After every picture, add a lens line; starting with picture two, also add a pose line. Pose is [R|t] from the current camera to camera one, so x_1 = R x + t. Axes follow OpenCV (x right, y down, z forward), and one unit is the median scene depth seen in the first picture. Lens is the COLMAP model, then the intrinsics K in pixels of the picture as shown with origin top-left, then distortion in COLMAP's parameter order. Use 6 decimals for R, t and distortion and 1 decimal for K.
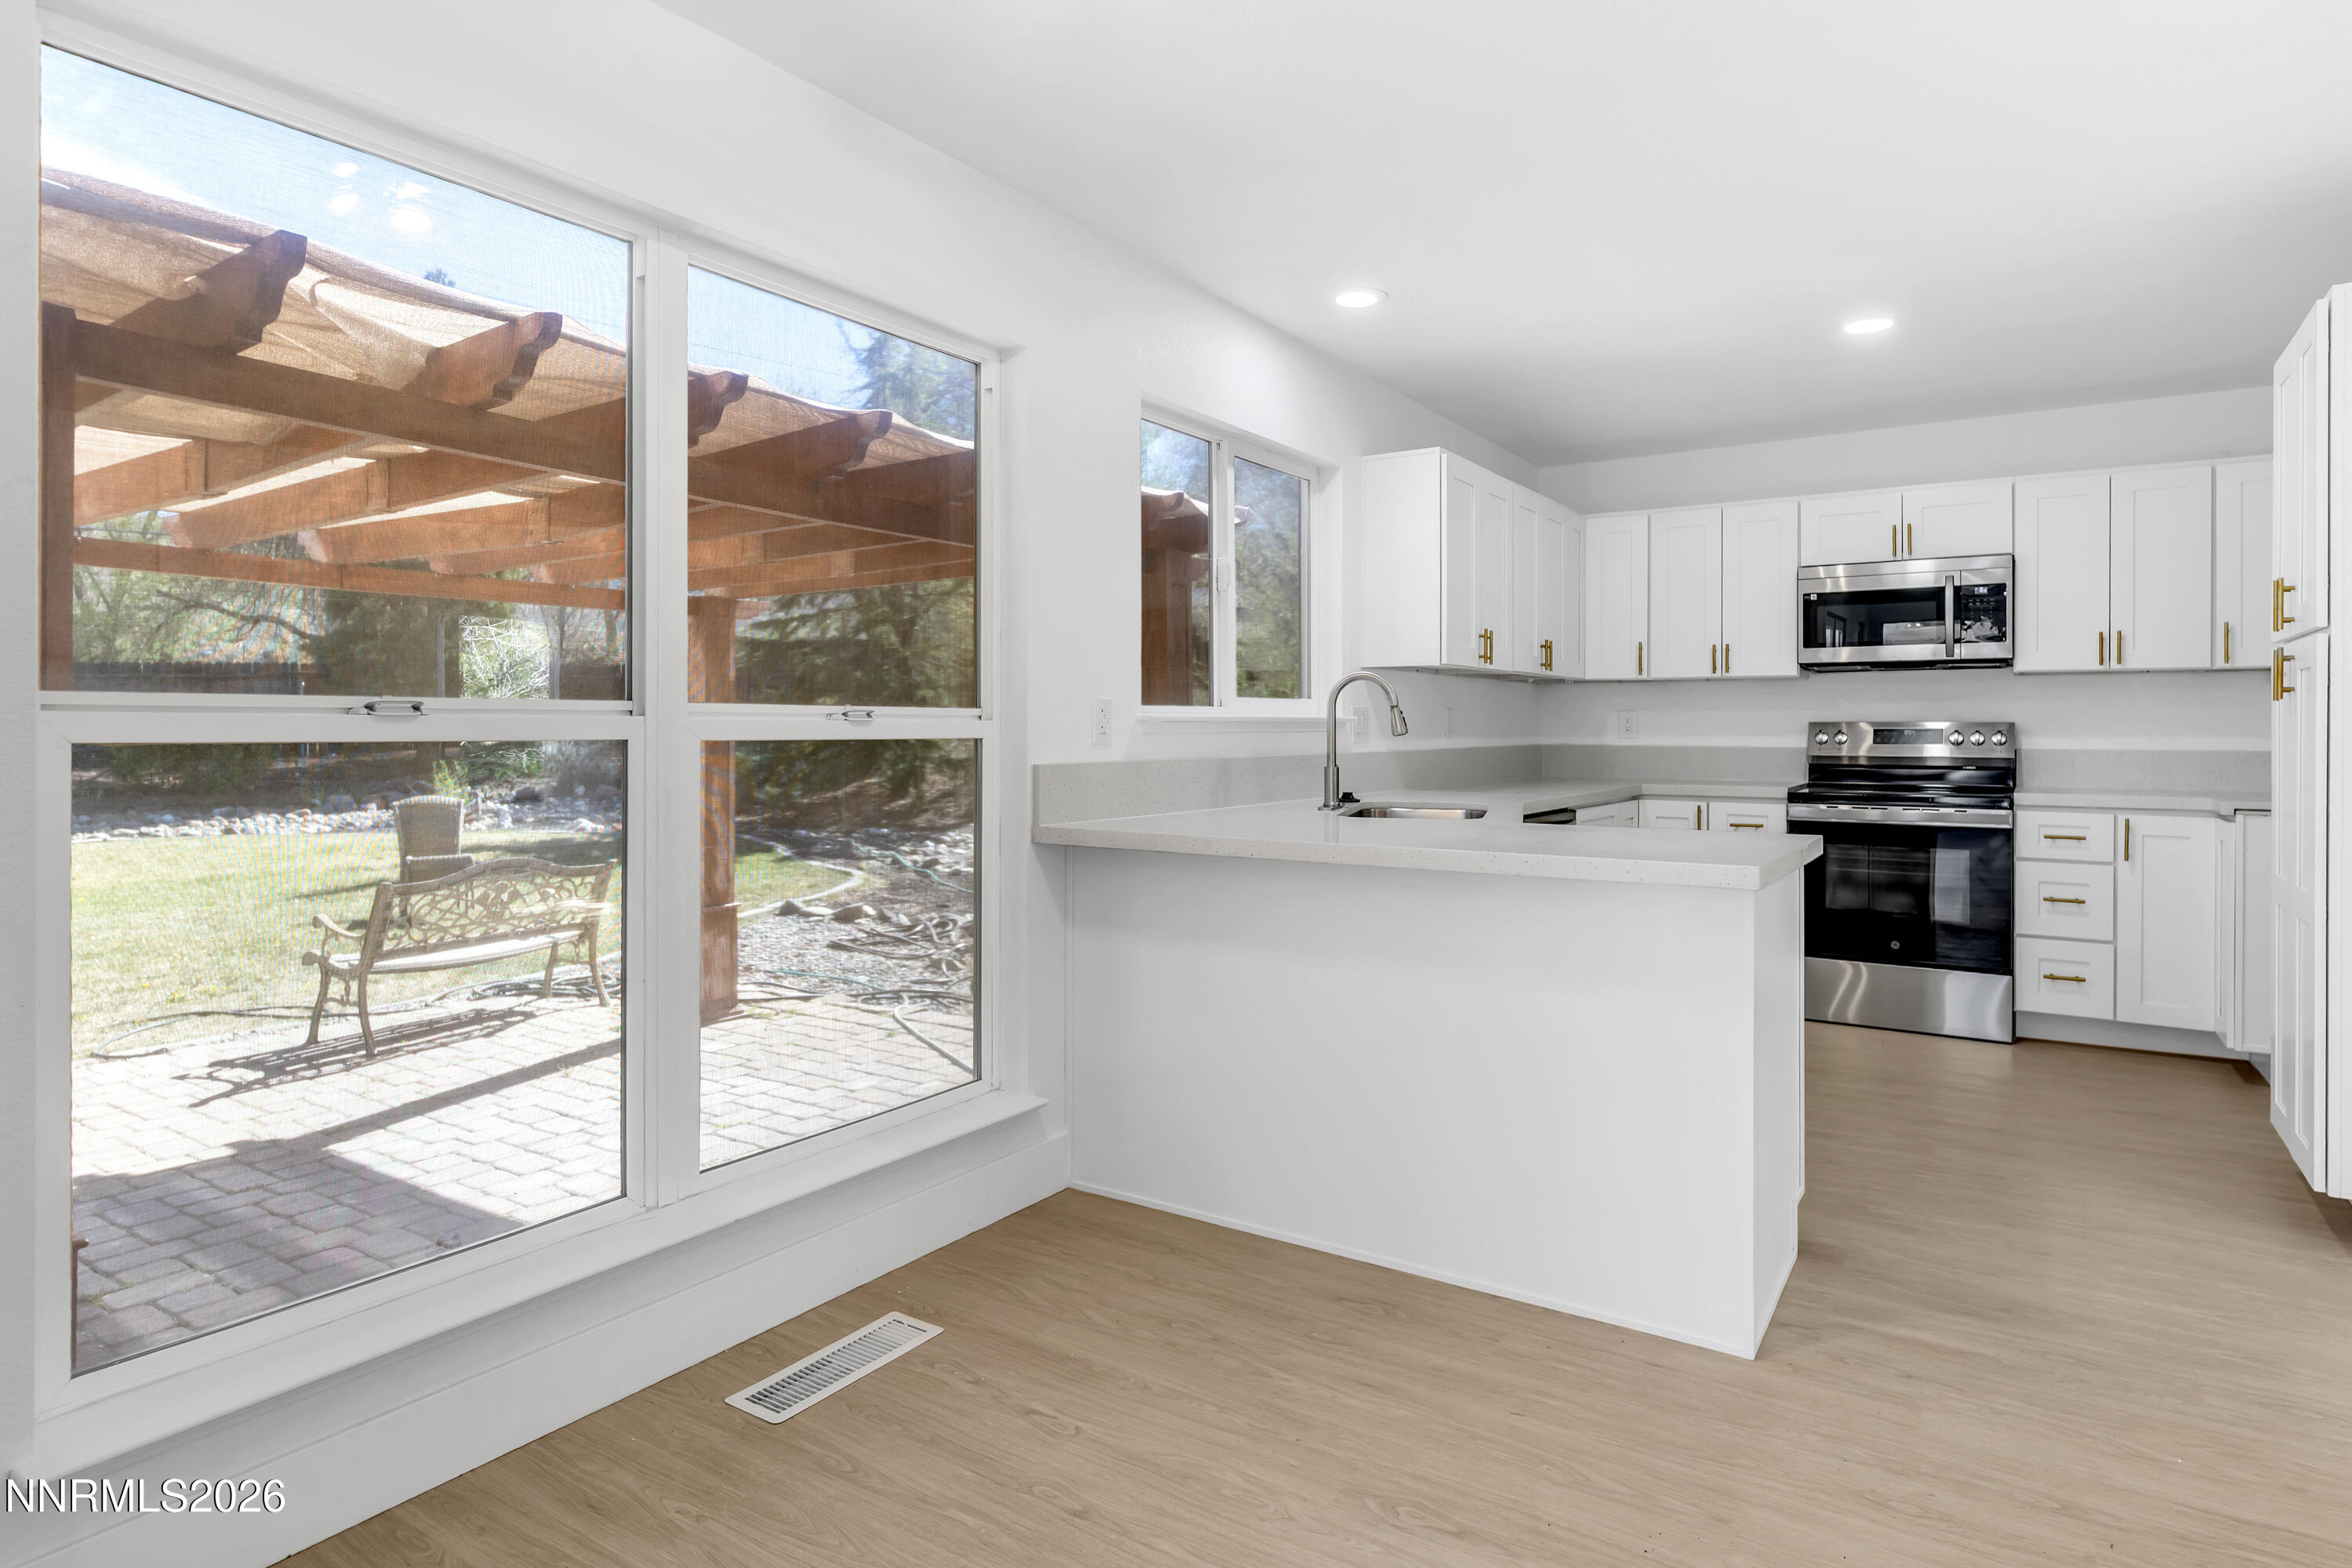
lens RADIAL K [[1245.0, 0, 1234.2], [0, 1245.0, 717.8], [0, 0, 1]] dist [0.000434, 0.000997]
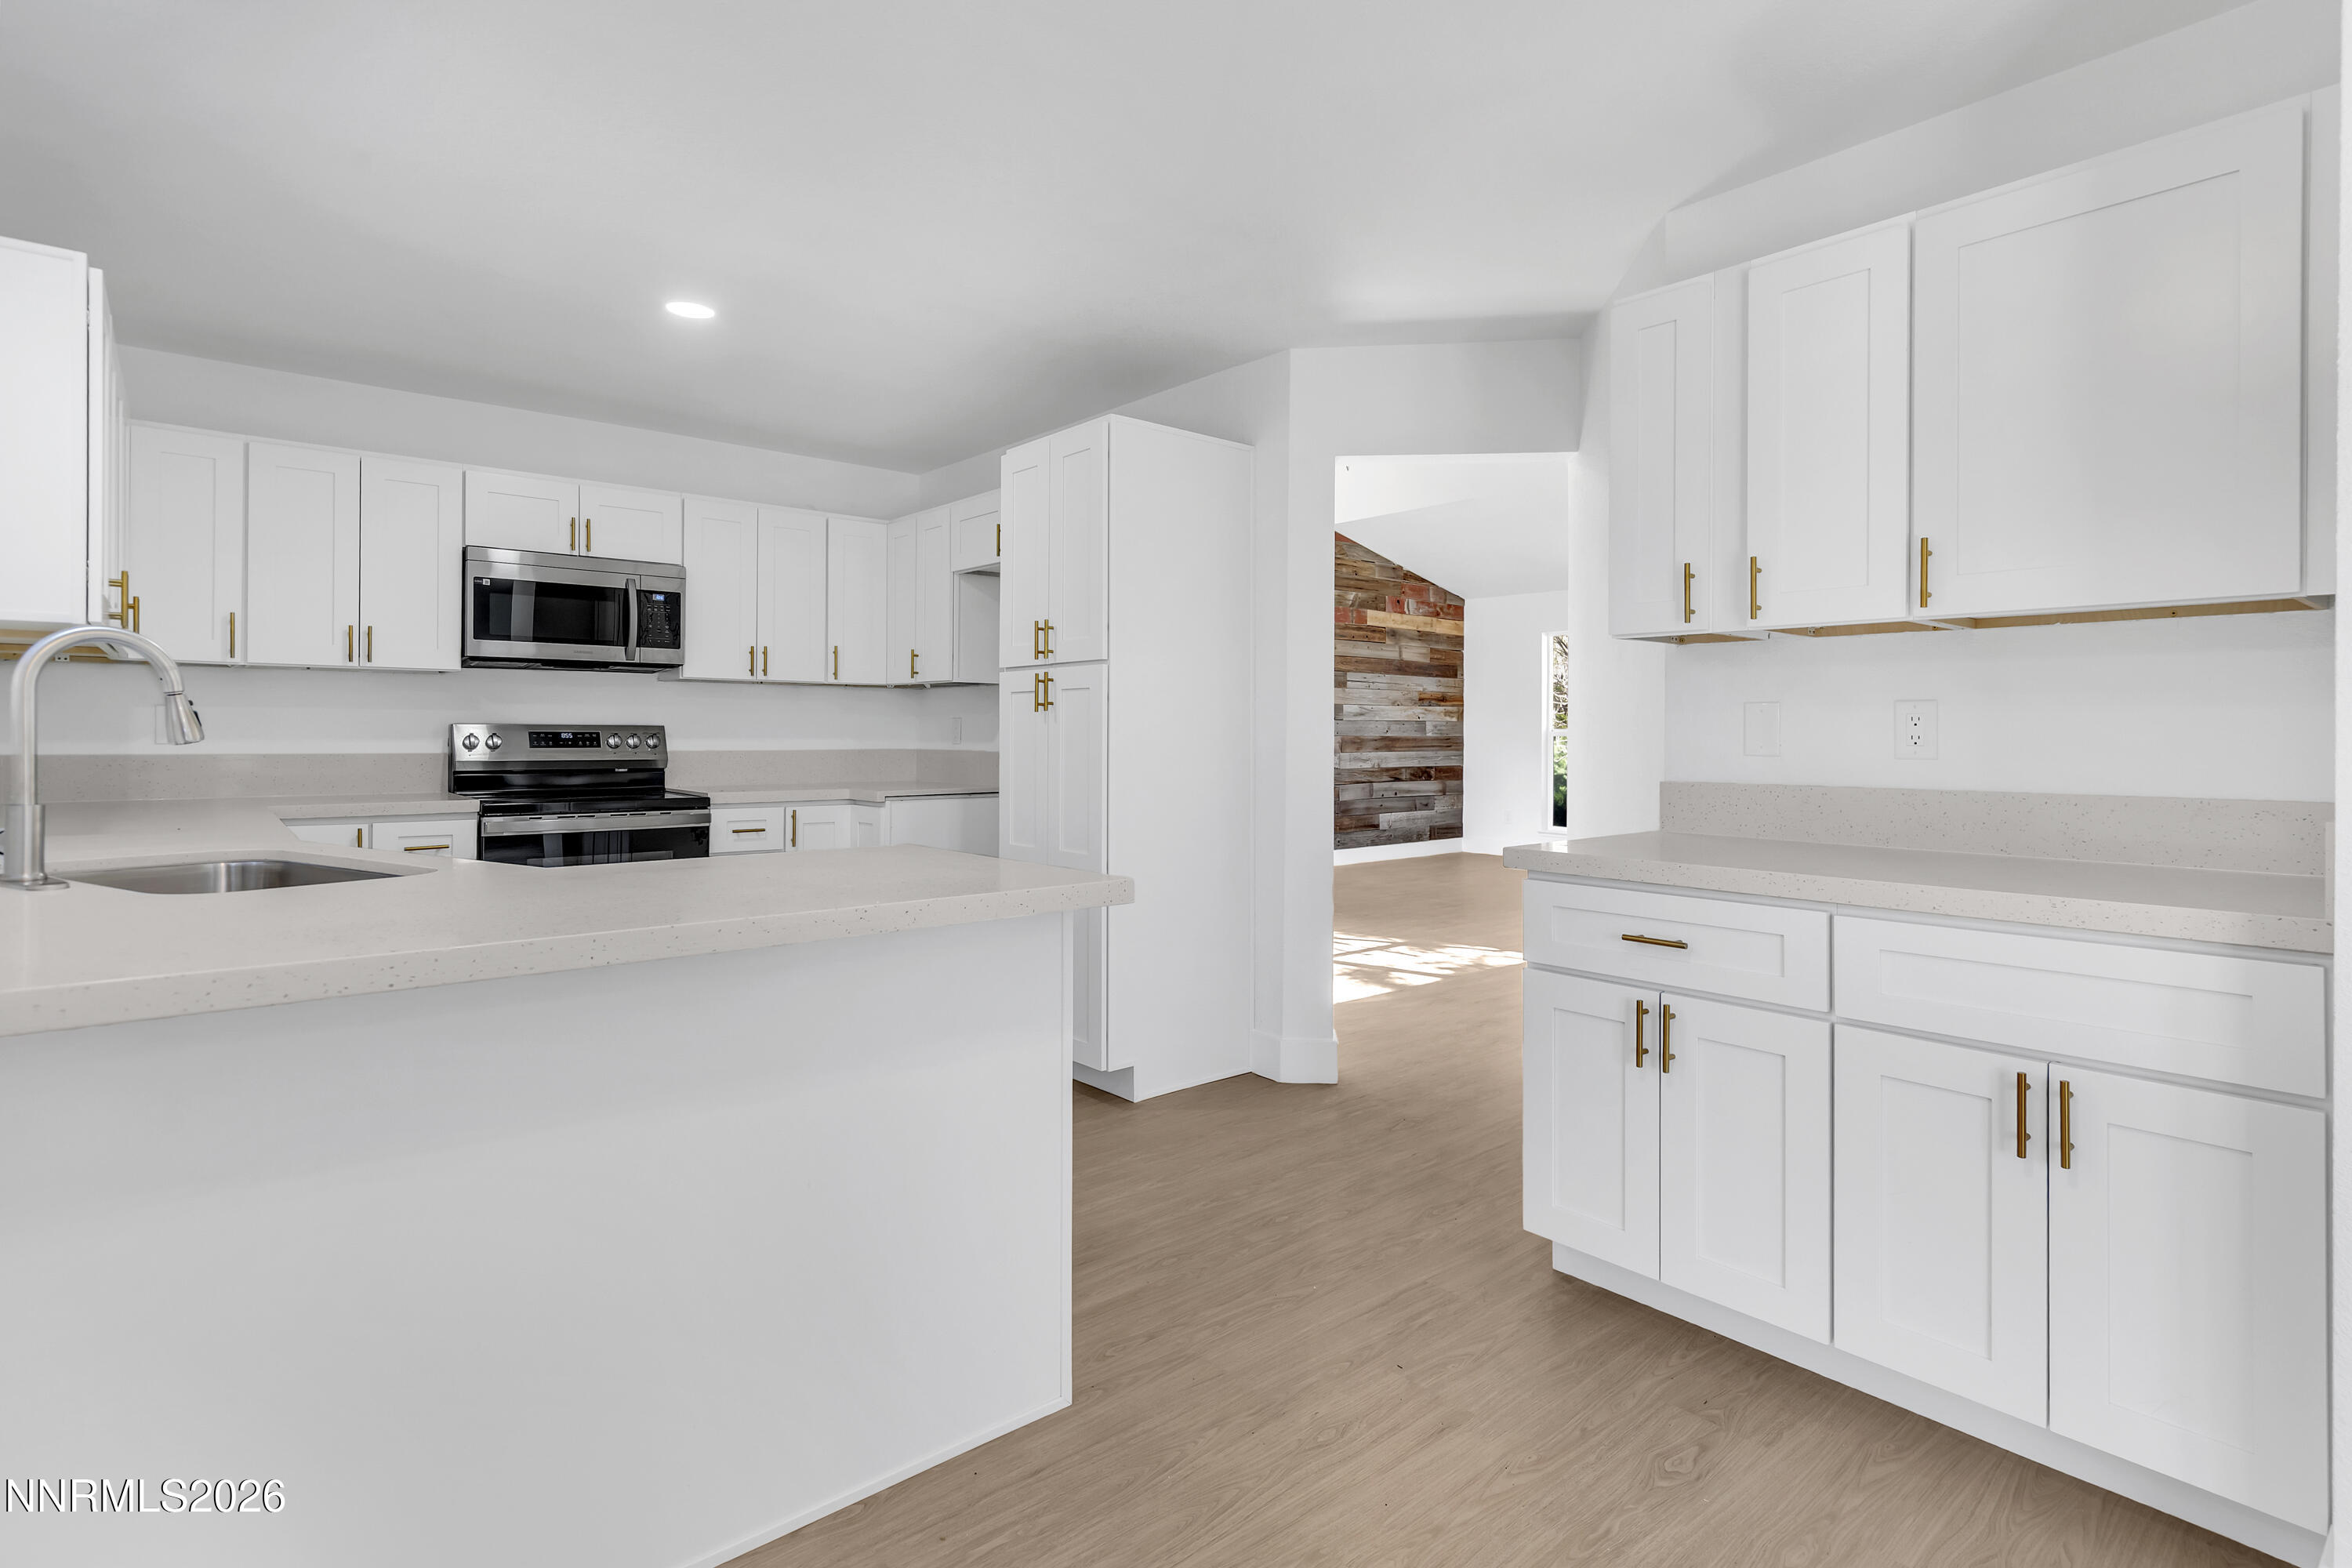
lens RADIAL K [[1151.6, 0, 1190.4], [0, 1151.6, 725.0], [0, 0, 1]] dist [0.001384, -0.000027]
pose [[0.293464, 0.004013, 0.955962, -0.202083], [-0.014564, 0.999894, 0.000274, -0.003663], [-0.955859, -0.014003, 0.293491, 0.330759]]
